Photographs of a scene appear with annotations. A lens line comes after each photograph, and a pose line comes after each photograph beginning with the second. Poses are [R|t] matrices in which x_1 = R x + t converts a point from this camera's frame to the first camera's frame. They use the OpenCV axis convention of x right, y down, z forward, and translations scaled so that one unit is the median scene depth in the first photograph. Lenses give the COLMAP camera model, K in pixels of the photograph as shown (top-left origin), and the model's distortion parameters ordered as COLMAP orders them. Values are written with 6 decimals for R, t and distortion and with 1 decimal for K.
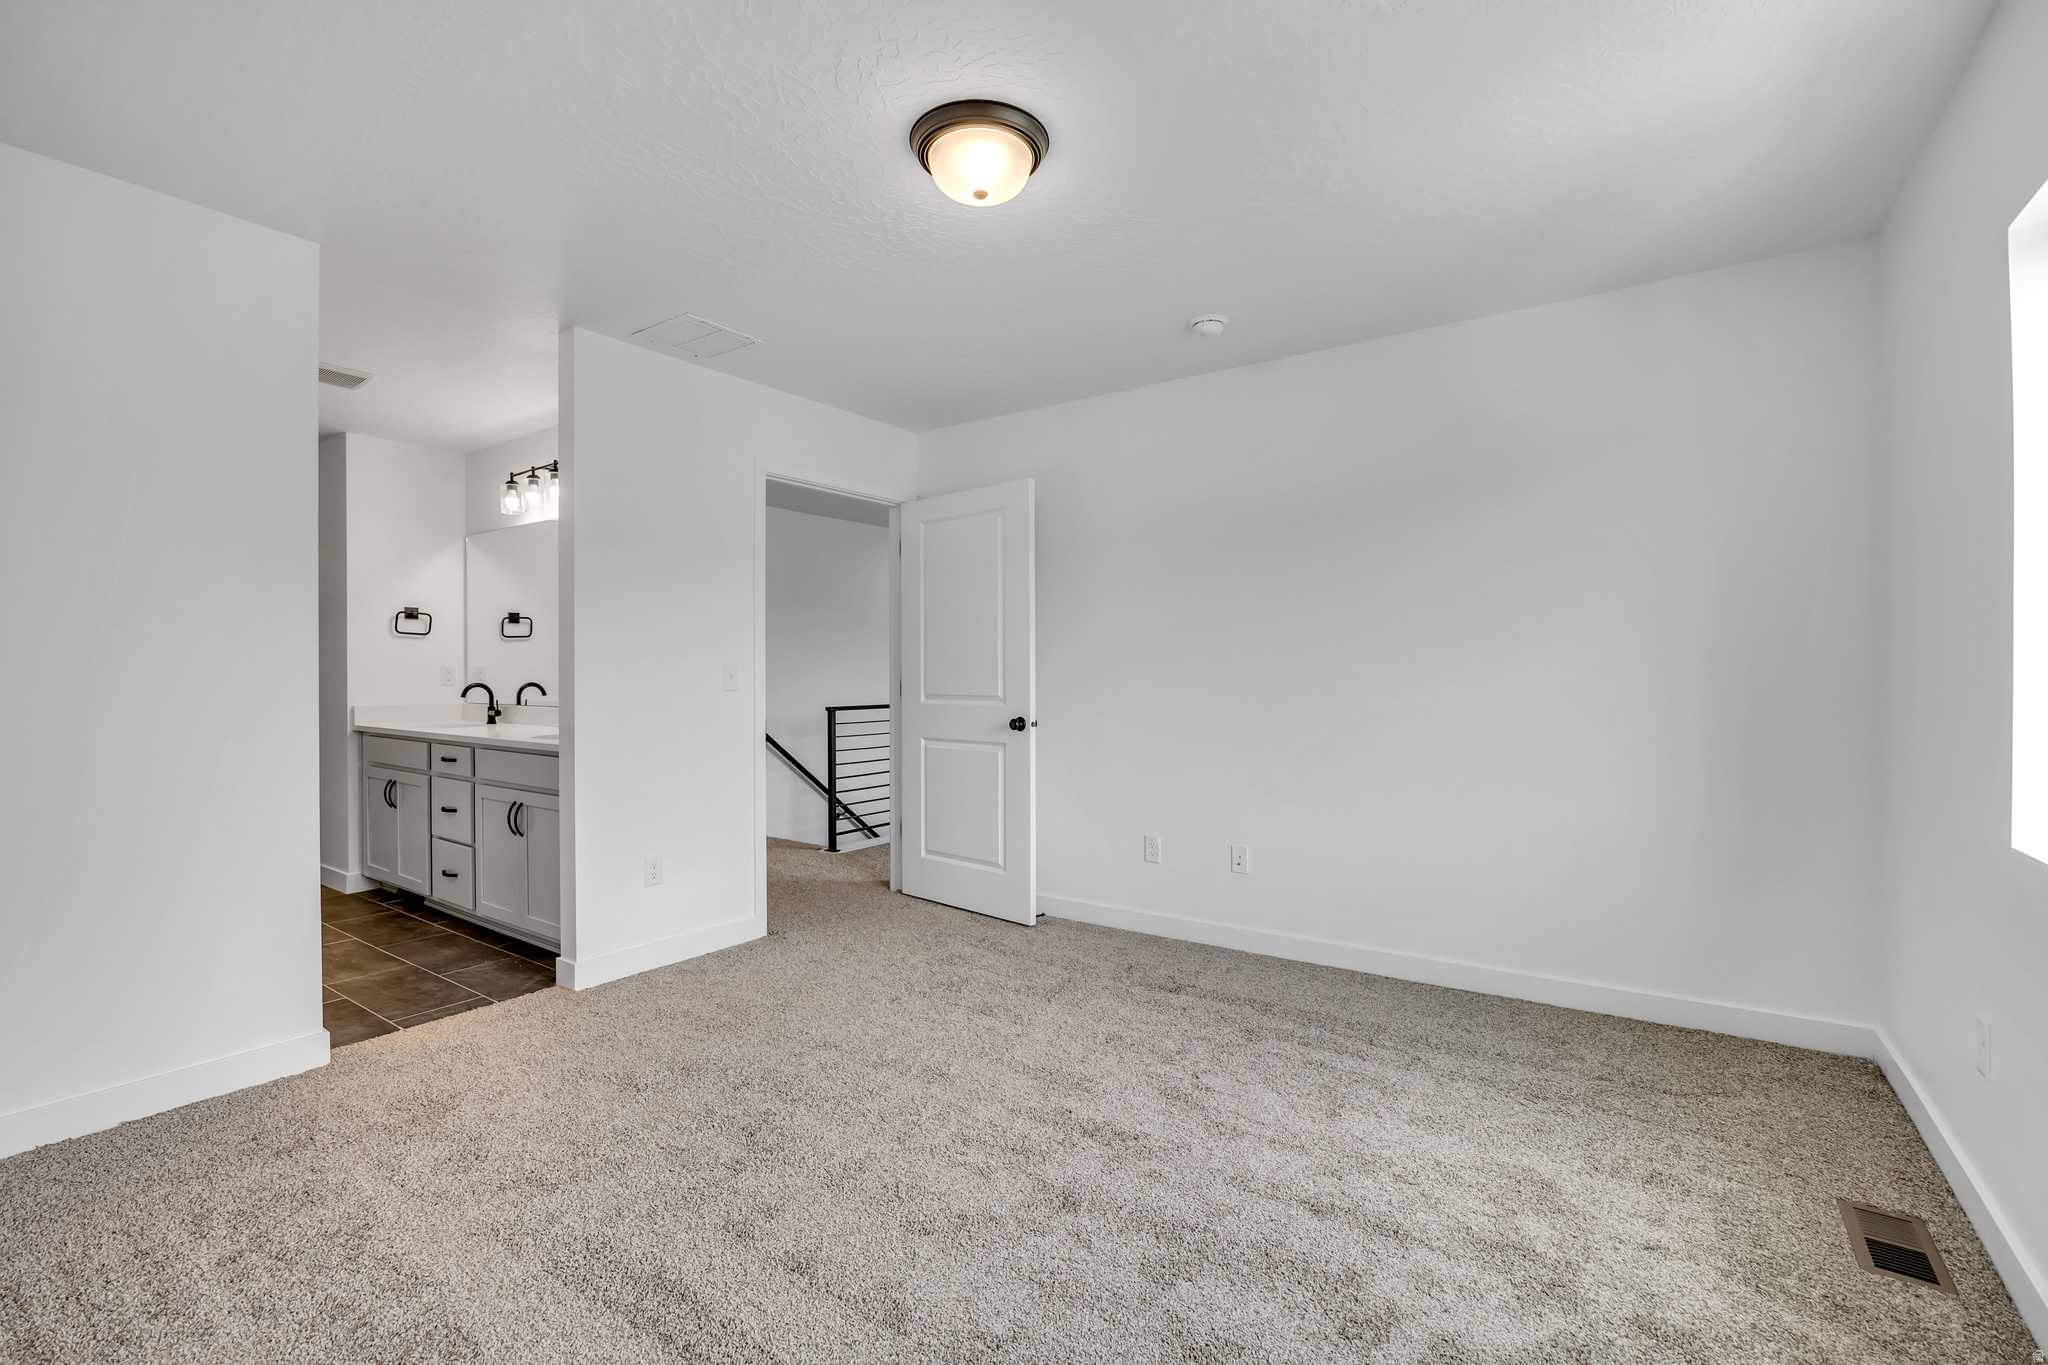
lens RADIAL K [[899.9, 0, 1029.1], [0, 899.9, 673.1], [0, 0, 1]] dist [-0.017890, 0.001654]
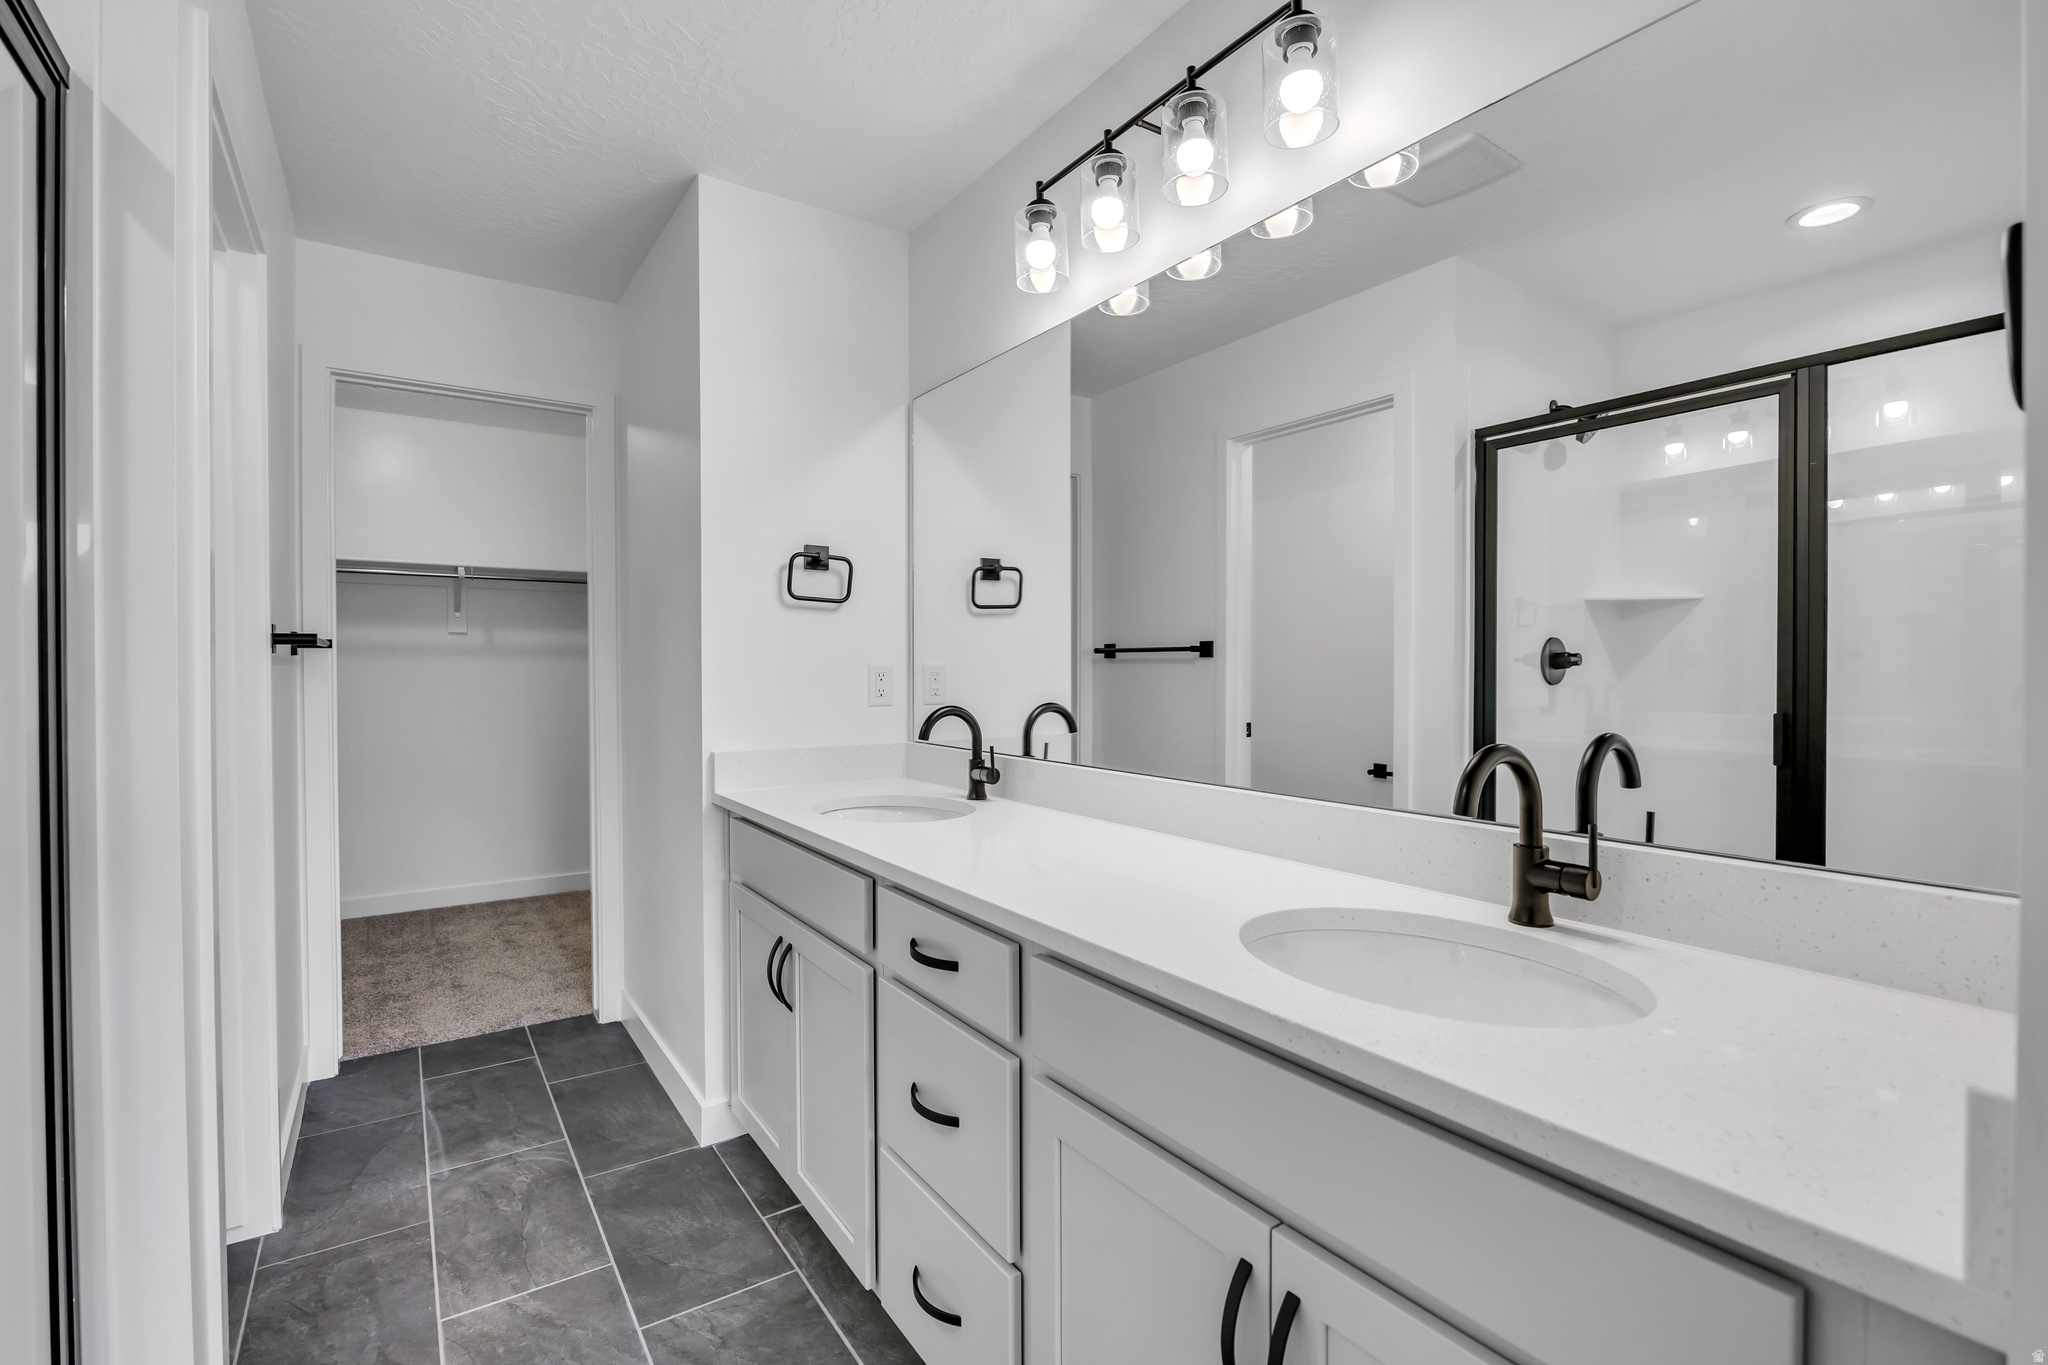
lens RADIAL K [[899.9, 0, 1025.4], [0, 899.9, 677.6], [0, 0, 1]] dist [-0.017890, 0.001654]
pose [[0.939325, 0.002868, -0.343016, -0.428127], [0.000336, 0.999957, 0.009281, -0.007083], [0.343028, -0.008833, 0.939284, 0.594706]]
